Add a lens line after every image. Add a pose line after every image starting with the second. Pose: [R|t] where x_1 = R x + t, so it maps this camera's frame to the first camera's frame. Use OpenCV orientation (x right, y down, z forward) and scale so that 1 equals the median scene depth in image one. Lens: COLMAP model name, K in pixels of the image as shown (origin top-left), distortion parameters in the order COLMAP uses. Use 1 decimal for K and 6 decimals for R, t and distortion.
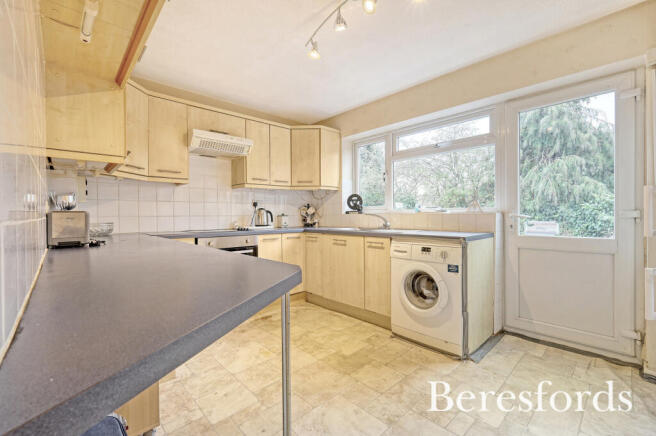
lens RADIAL K [[287.6, 0, 329.2], [0, 287.6, 216.7], [0, 0, 1]] dist [0.005356, 0.000896]
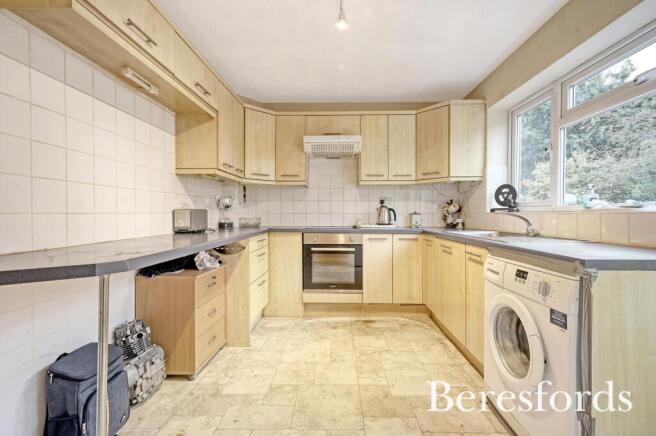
lens RADIAL K [[287.6, 0, 329.9], [0, 287.6, 215.6], [0, 0, 1]] dist [0.005356, 0.000896]
pose [[0.711264, 0.013713, -0.702791, 0.317601], [-0.012075, 0.999901, 0.007290, -0.002316], [0.702821, 0.003301, 0.711359, 0.217706]]
